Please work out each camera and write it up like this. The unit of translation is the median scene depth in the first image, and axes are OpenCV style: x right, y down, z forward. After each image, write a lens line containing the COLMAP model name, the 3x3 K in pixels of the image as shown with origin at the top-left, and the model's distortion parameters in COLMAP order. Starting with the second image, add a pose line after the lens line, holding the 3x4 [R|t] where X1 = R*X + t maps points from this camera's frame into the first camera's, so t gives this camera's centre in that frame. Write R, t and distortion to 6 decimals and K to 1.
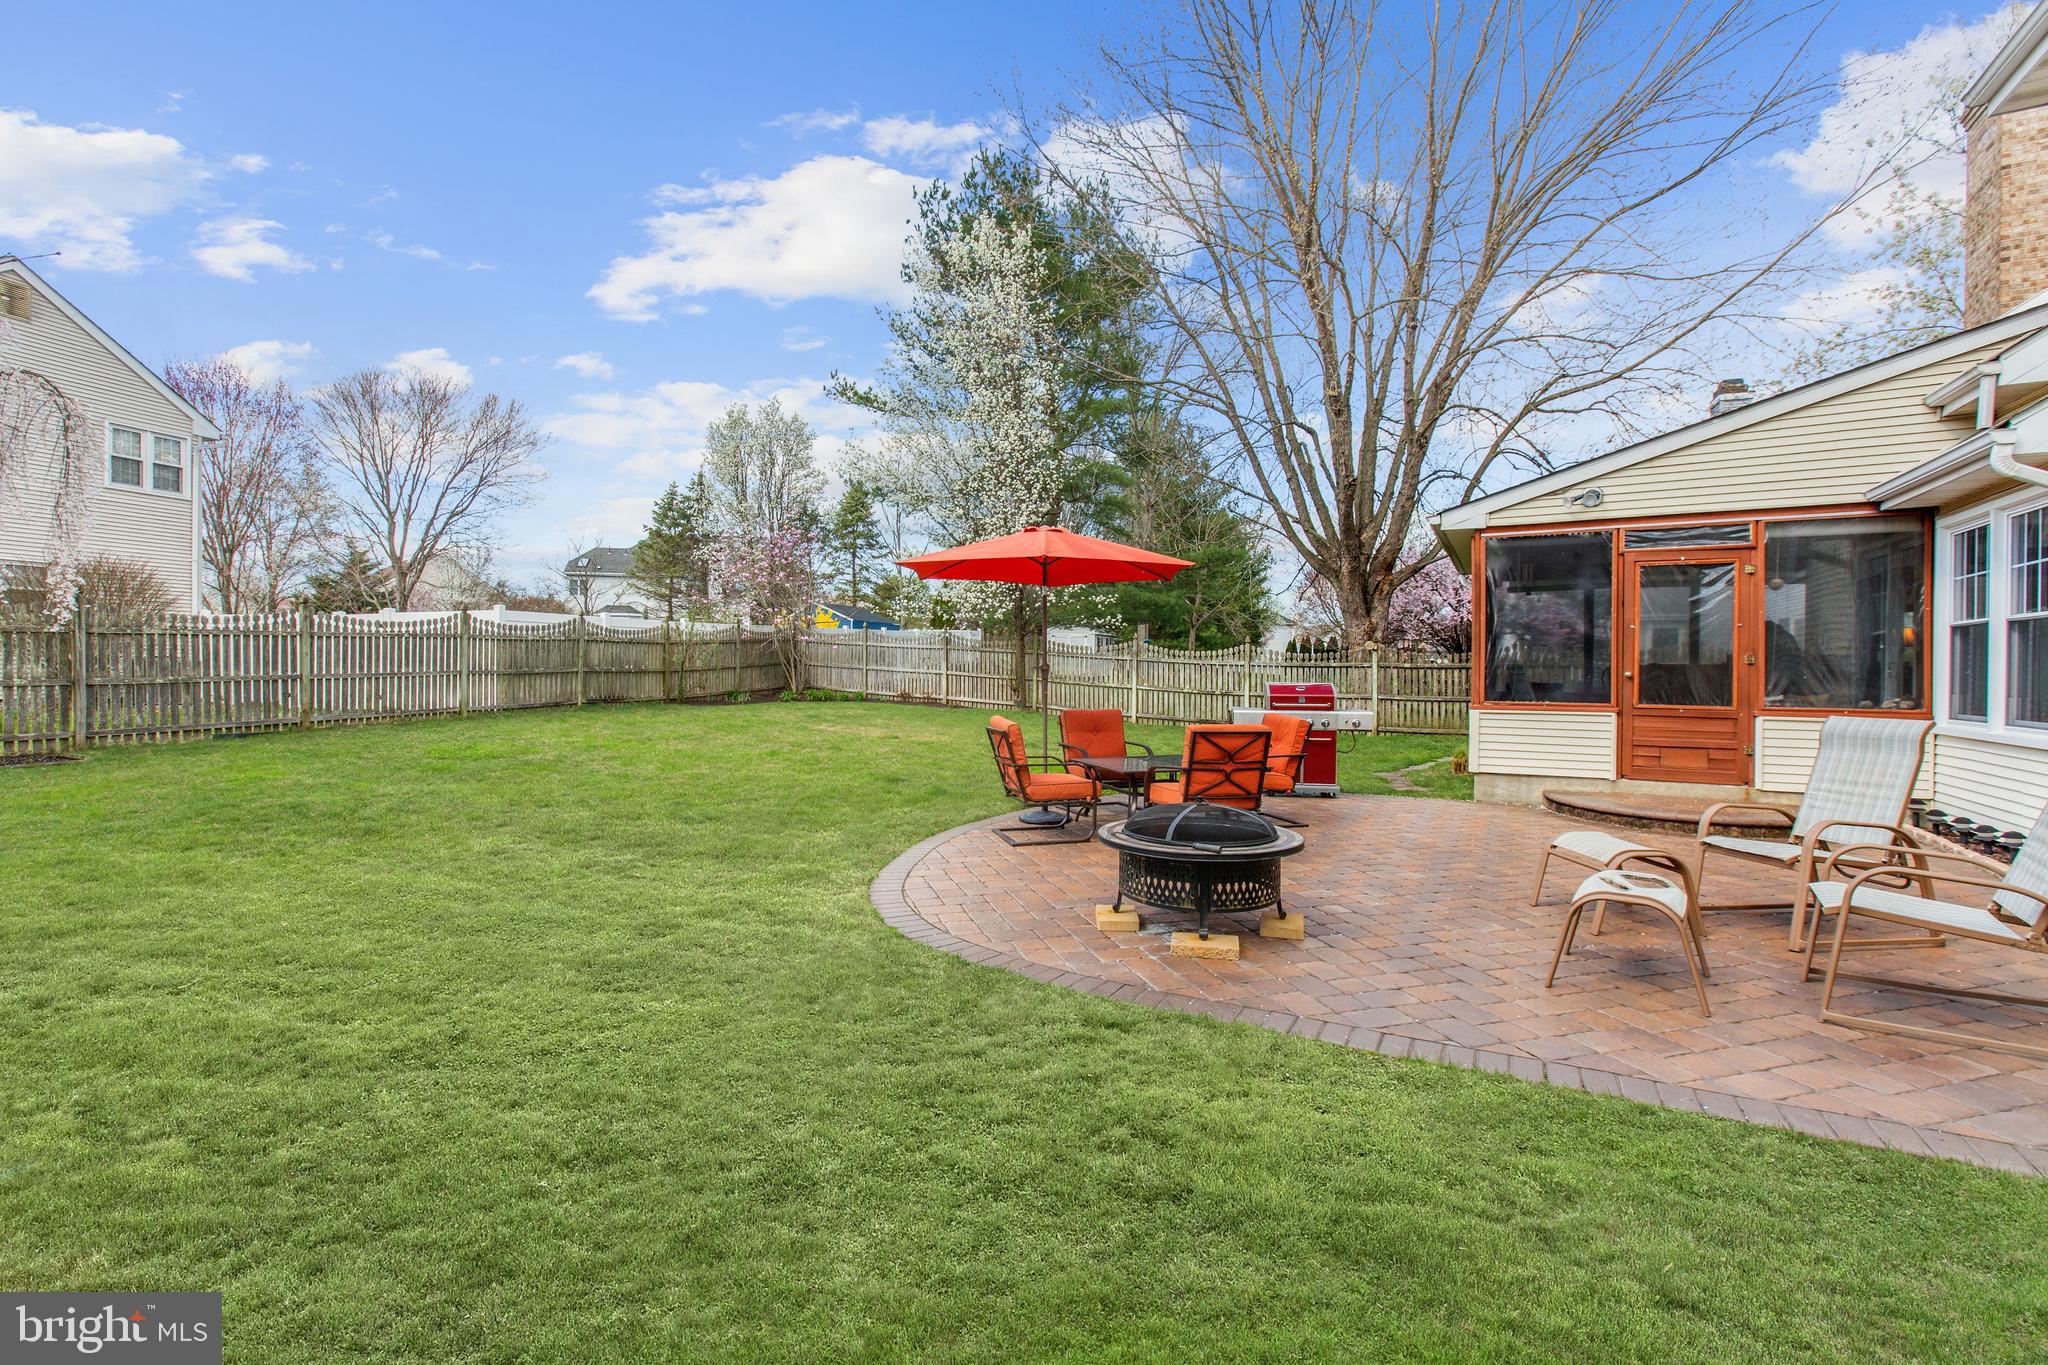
lens RADIAL K [[920.8, 0, 1028.0], [0, 920.8, 671.8], [0, 0, 1]] dist [-0.056765, 0.019868]
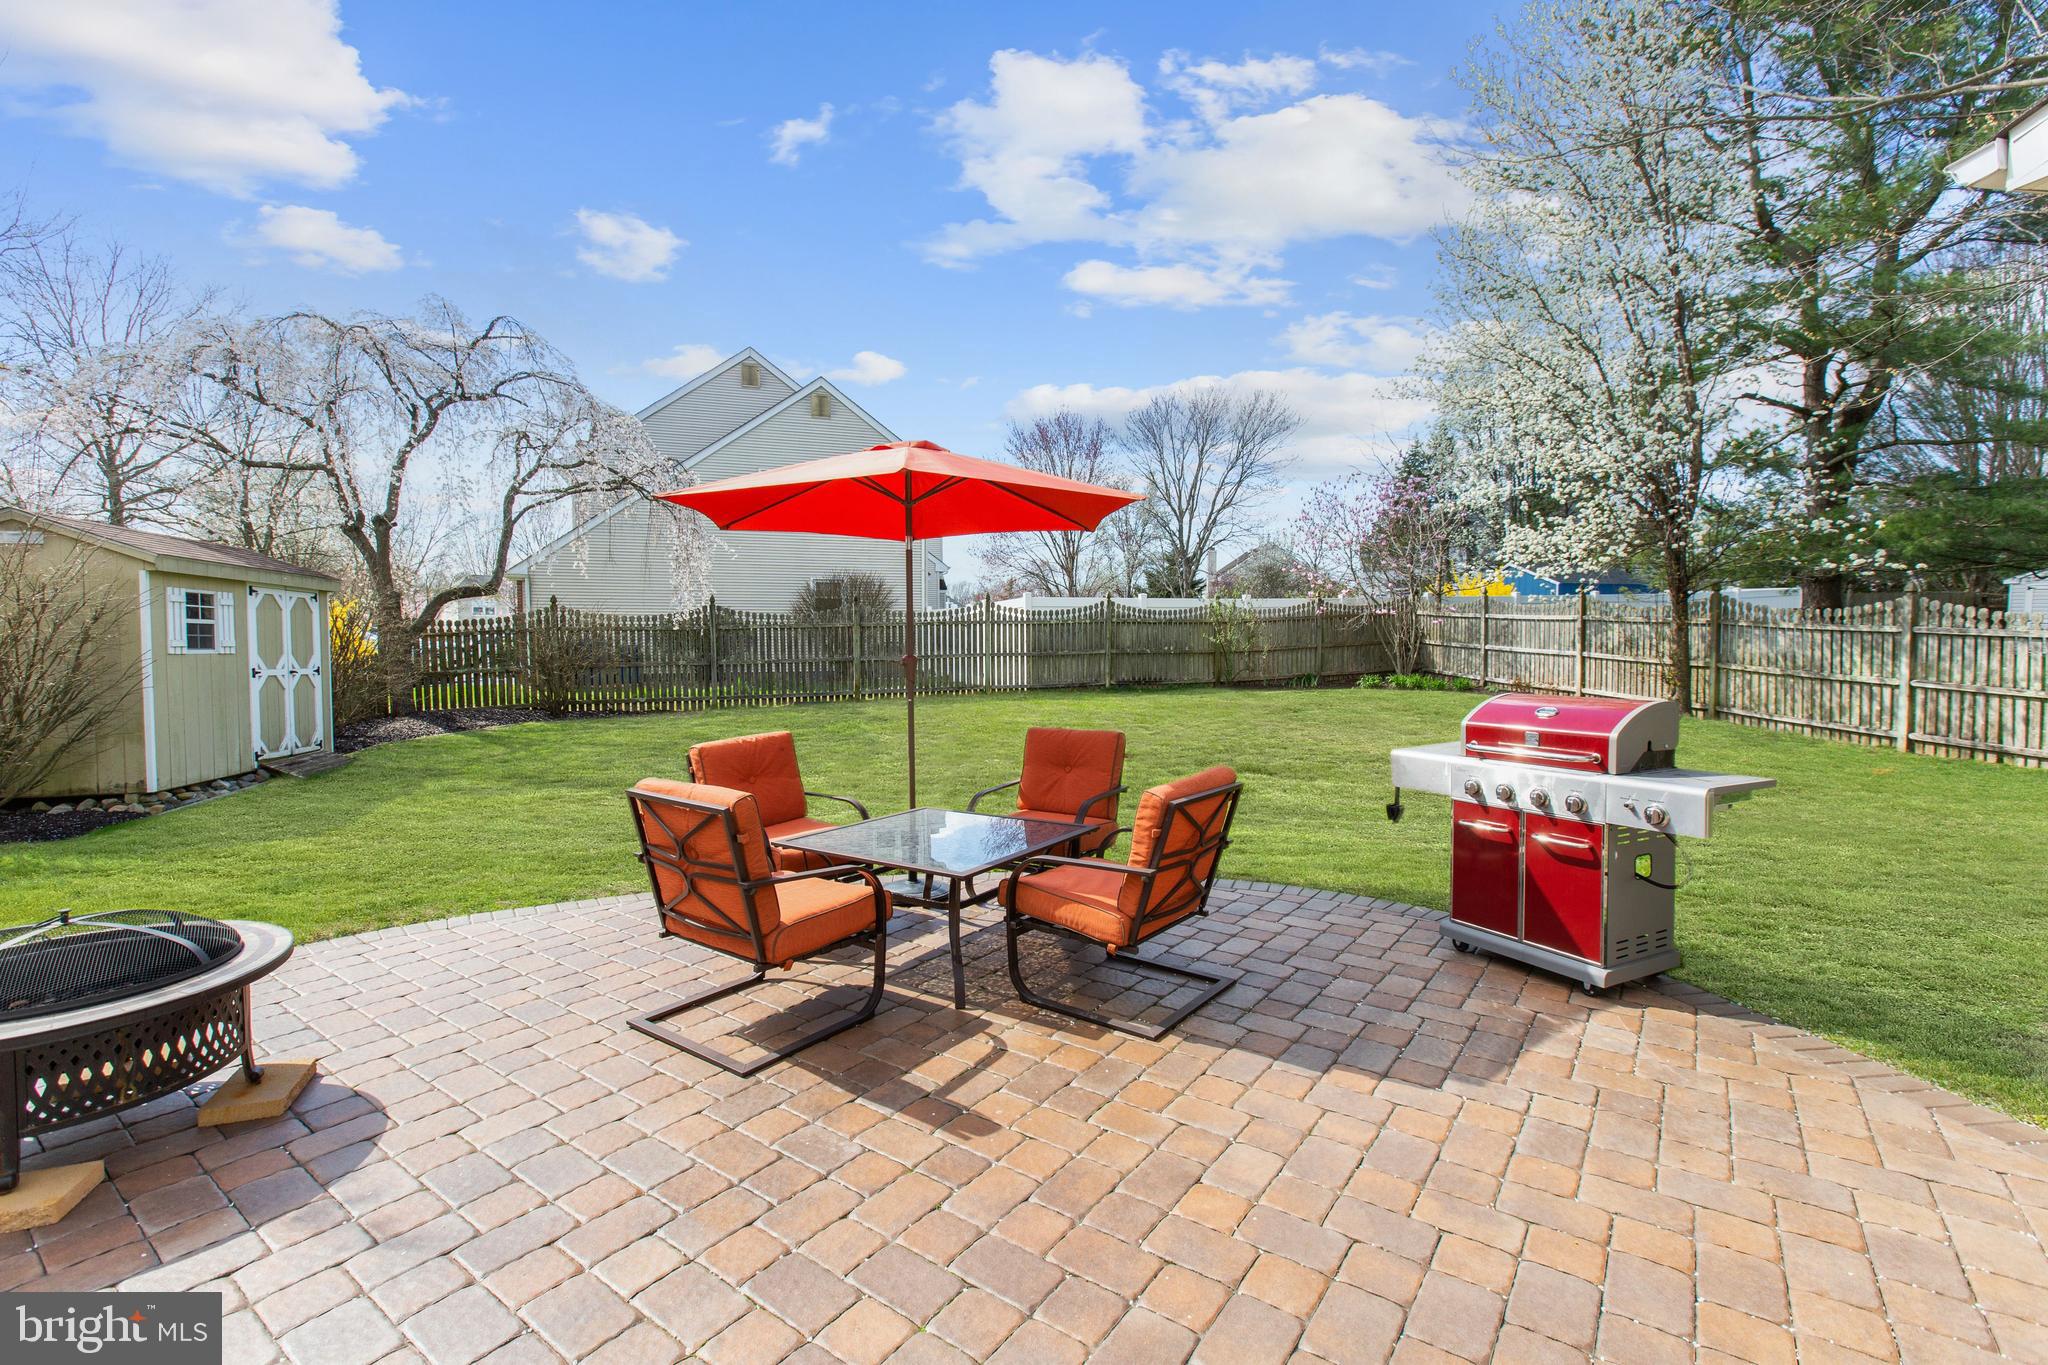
lens RADIAL K [[920.8, 0, 1028.0], [0, 920.8, 671.8], [0, 0, 1]] dist [-0.056765, 0.019868]
pose [[0.548124, 0.018344, -0.836196, 0.339628], [0.003078, 0.999708, 0.023949, -0.004860], [0.836391, -0.015700, 0.547908, 0.388662]]
